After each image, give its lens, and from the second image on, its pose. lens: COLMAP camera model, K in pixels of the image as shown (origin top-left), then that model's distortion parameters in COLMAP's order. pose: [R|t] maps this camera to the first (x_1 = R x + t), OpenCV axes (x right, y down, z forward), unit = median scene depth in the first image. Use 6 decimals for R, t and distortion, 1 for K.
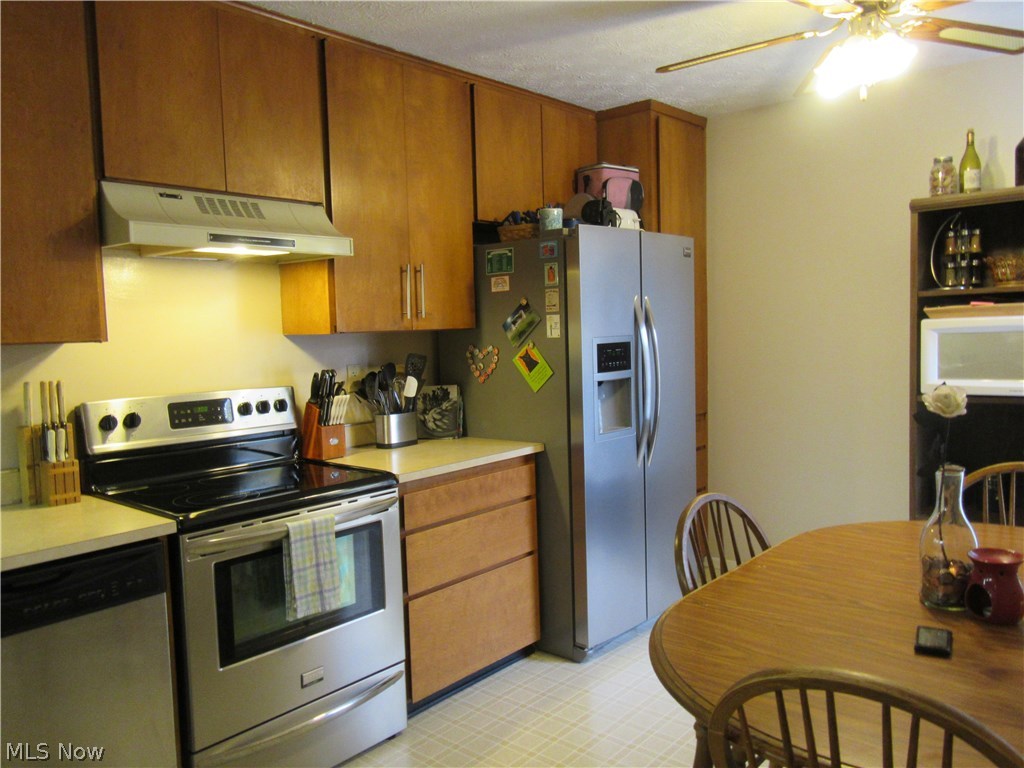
lens RADIAL K [[793.8, 0, 515.1], [0, 793.8, 381.5], [0, 0, 1]] dist [-0.006913, -0.001164]
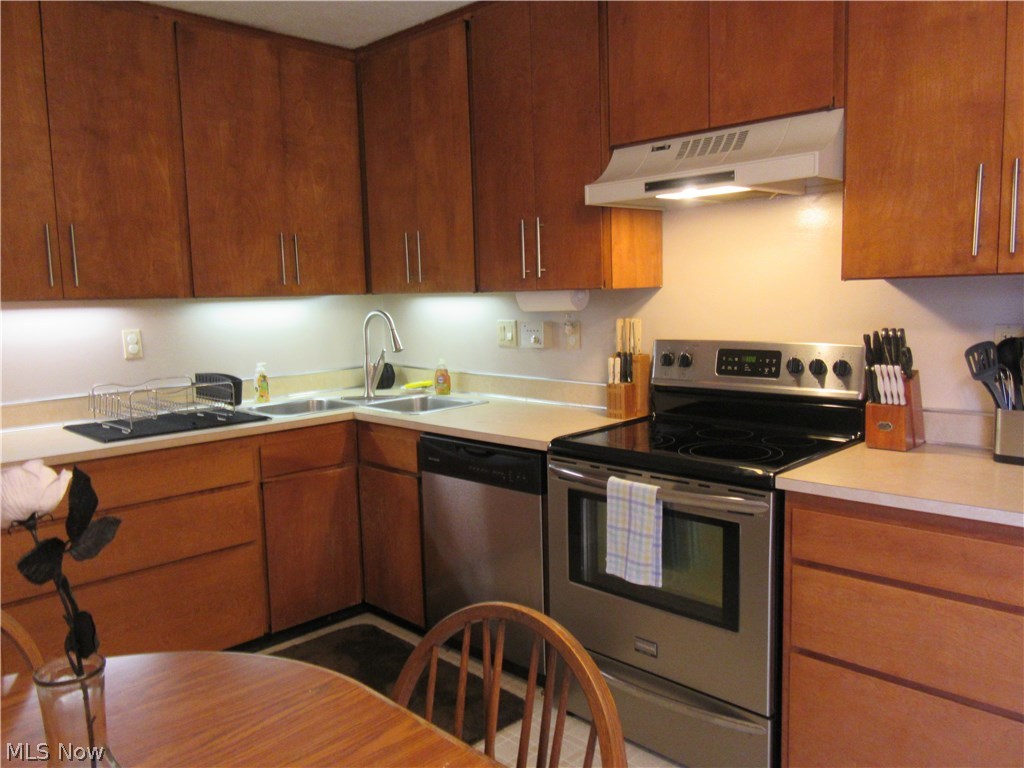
lens RADIAL K [[793.8, 0, 515.2], [0, 793.8, 387.2], [0, 0, 1]] dist [-0.006913, -0.001164]
pose [[-0.082191, 0.147072, -0.985705, 0.600290], [-0.036325, 0.987952, 0.150436, -0.067964], [0.995954, 0.048171, -0.075858, 0.829412]]
